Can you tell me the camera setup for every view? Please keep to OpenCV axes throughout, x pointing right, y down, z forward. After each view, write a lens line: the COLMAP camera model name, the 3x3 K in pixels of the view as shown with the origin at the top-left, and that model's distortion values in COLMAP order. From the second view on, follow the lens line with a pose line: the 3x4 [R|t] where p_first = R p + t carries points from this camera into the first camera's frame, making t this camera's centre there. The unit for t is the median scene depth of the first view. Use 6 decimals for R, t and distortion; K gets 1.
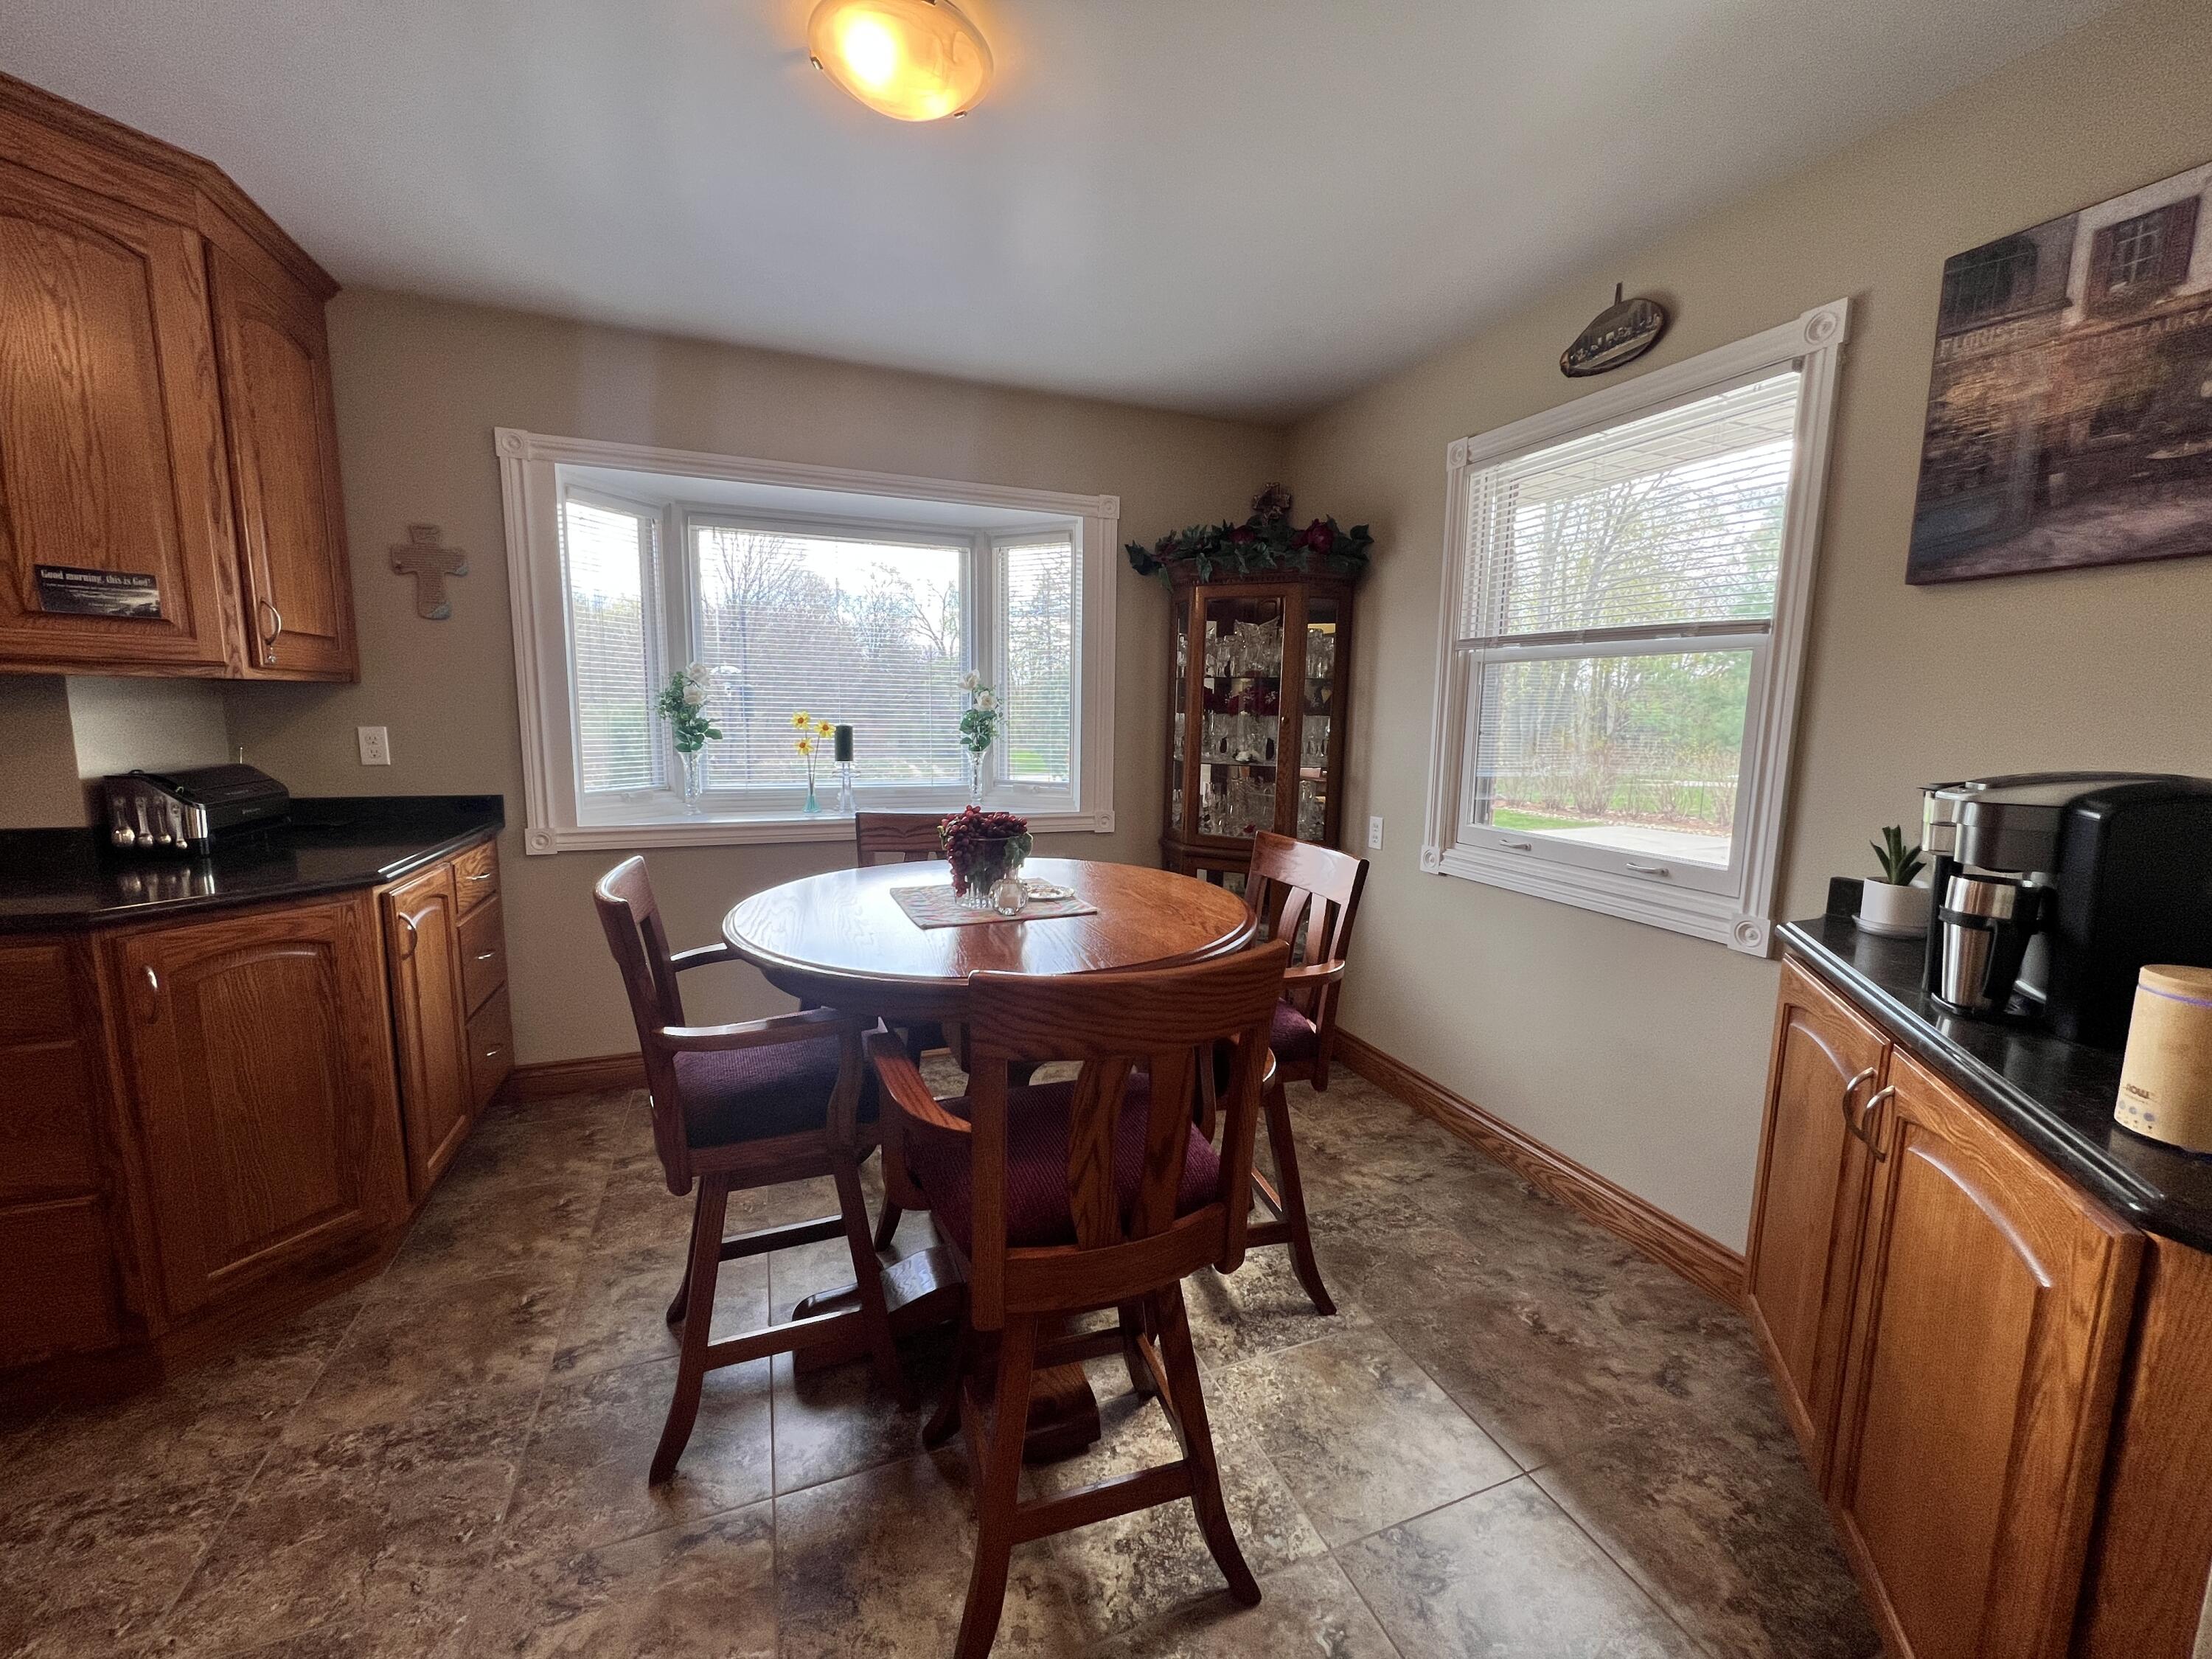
lens RADIAL K [[879.0, 0, 1100.1], [0, 879.0, 830.5], [0, 0, 1]] dist [0.000998, 0.000053]
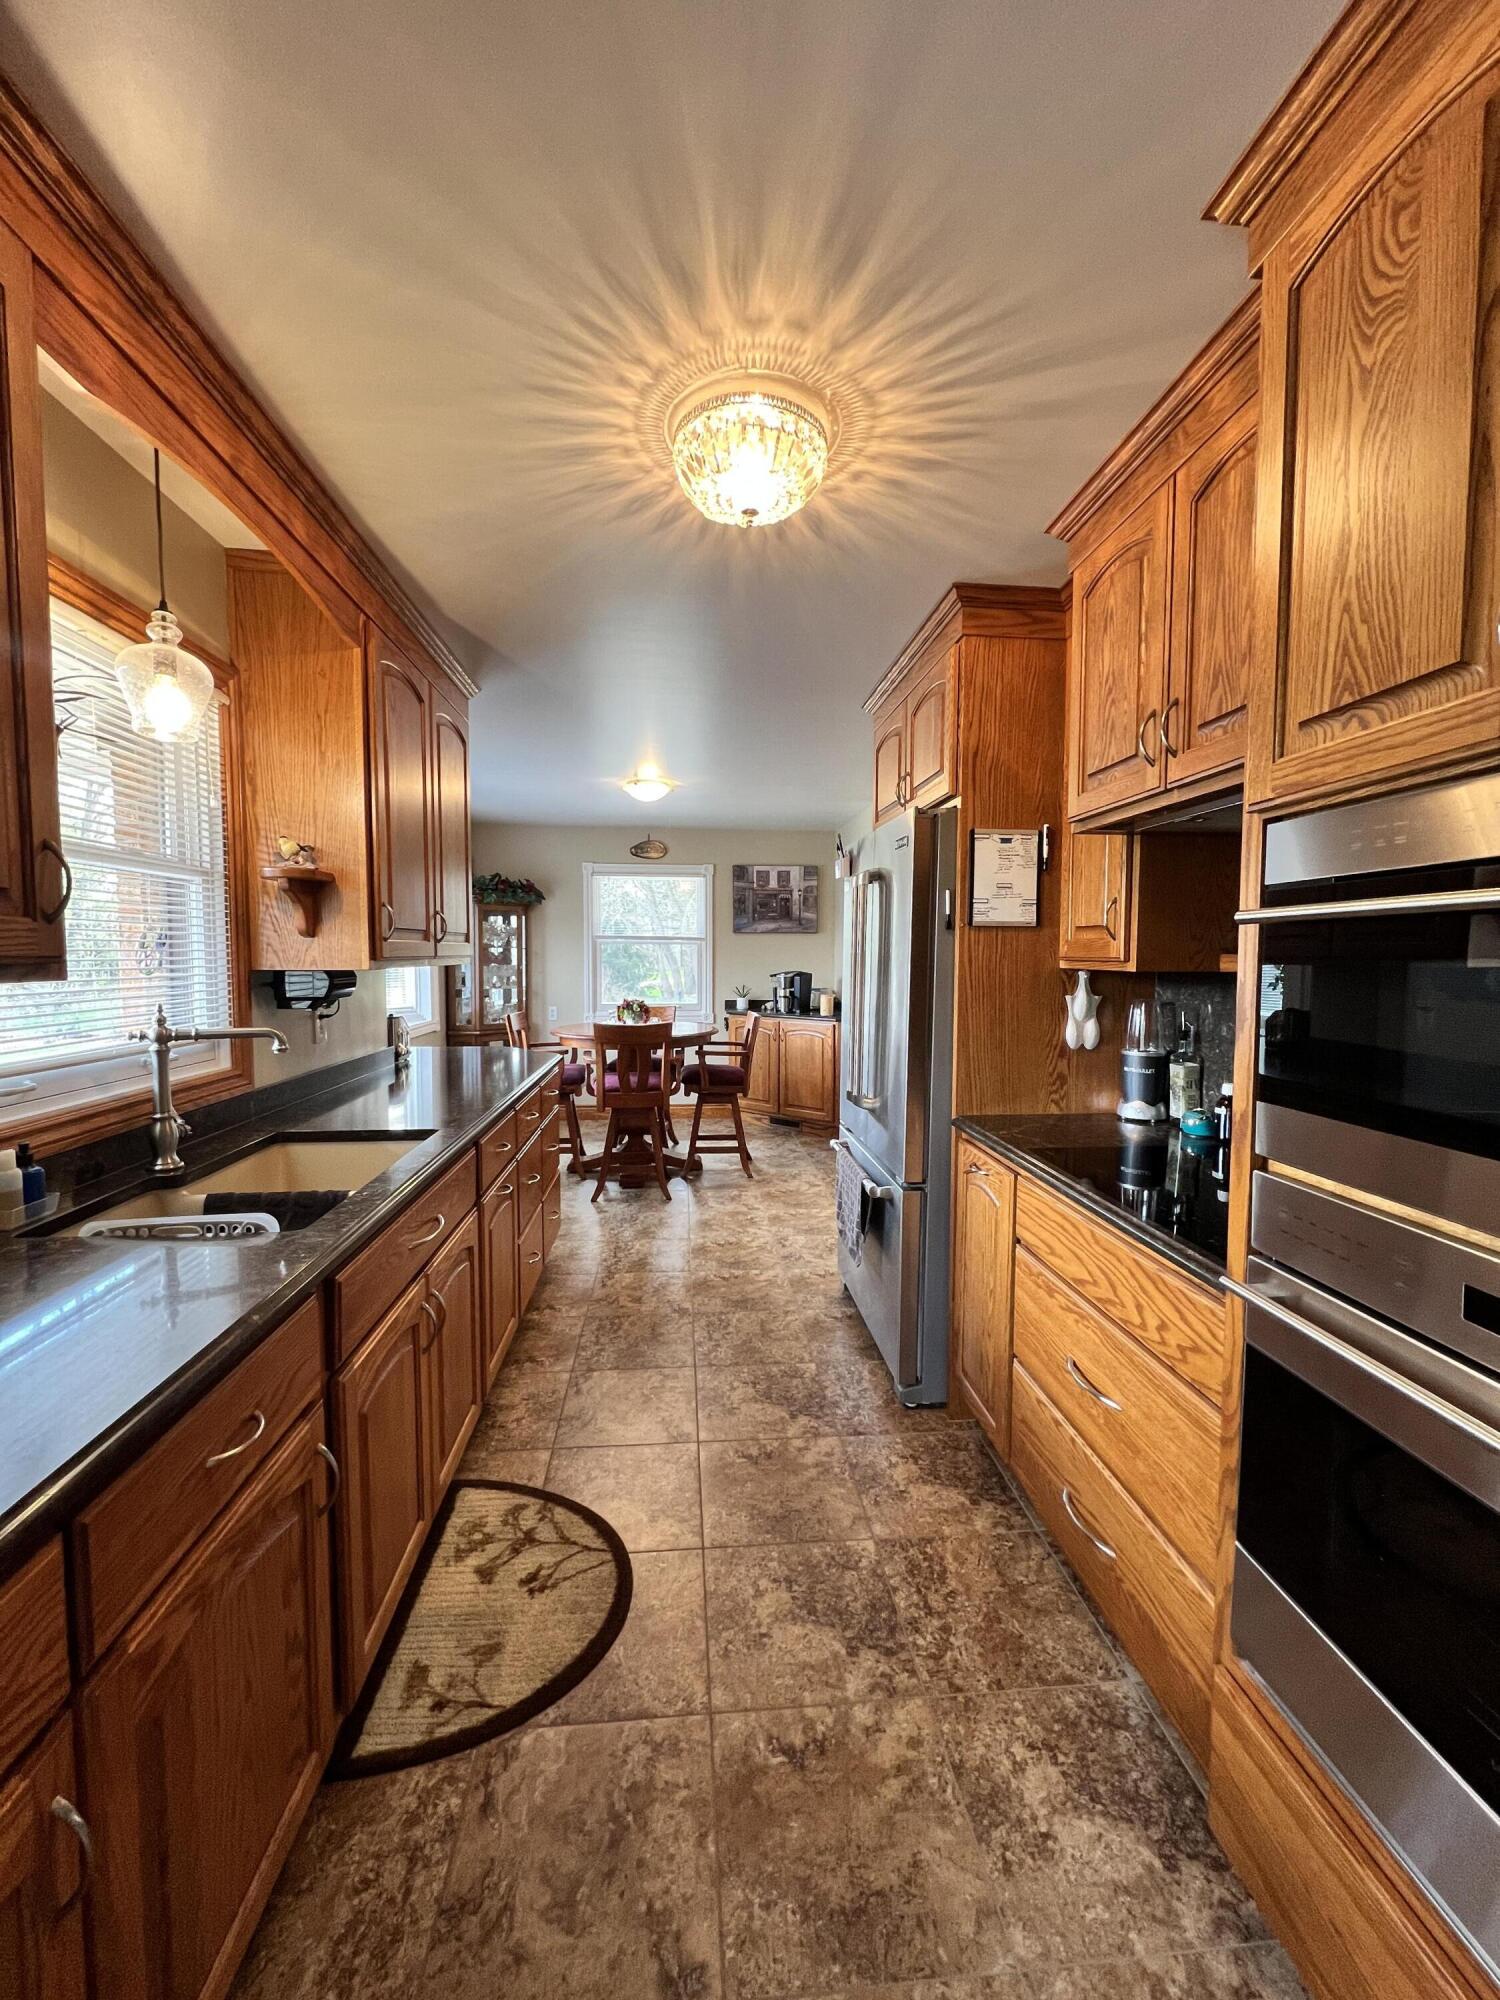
lens RADIAL K [[794.8, 0, 750.4], [0, 794.8, 1000.0], [0, 0, 1]] dist [0.000998, 0.000053]
pose [[0.252890, -0.075274, 0.964562, -2.834516], [0.136955, 0.989715, 0.041330, -0.095237], [-0.957753, 0.121650, 0.260598, -0.087549]]
